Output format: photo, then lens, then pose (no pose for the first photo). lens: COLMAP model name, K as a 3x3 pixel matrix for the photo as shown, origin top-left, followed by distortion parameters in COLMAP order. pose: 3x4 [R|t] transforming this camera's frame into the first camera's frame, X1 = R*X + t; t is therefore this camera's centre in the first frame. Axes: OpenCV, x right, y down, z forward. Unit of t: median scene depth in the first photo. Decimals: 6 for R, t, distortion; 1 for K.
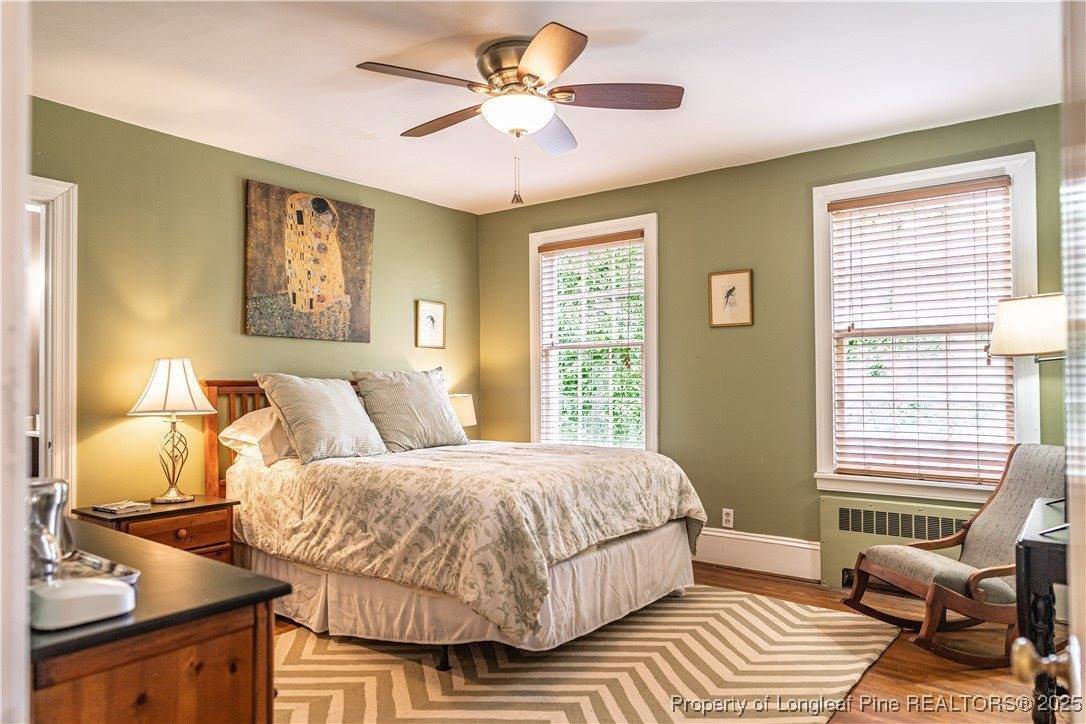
lens RADIAL K [[721.9, 0, 542.2], [0, 721.9, 364.6], [0, 0, 1]] dist [0.005160, 0.001222]
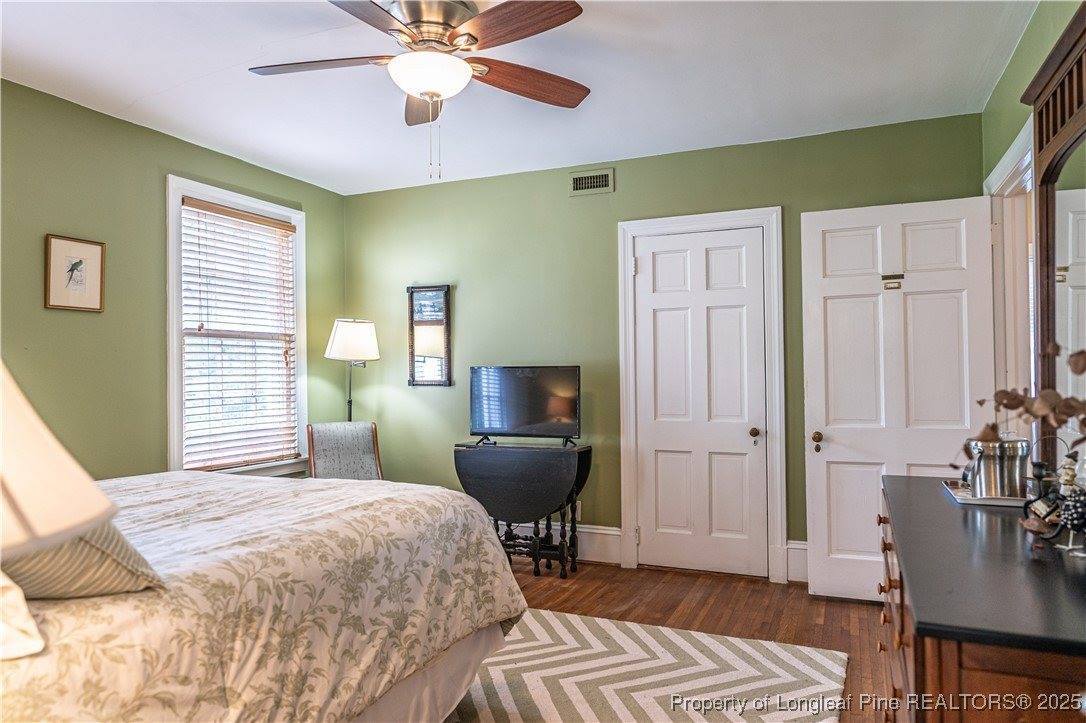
lens RADIAL K [[721.9, 0, 542.5], [0, 721.9, 363.9], [0, 0, 1]] dist [0.005160, 0.001222]
pose [[-0.238586, 0.018447, 0.970946, -0.705319], [-0.006612, 0.999766, -0.020619, 0.018848], [-0.971099, -0.011339, -0.238408, 0.822901]]
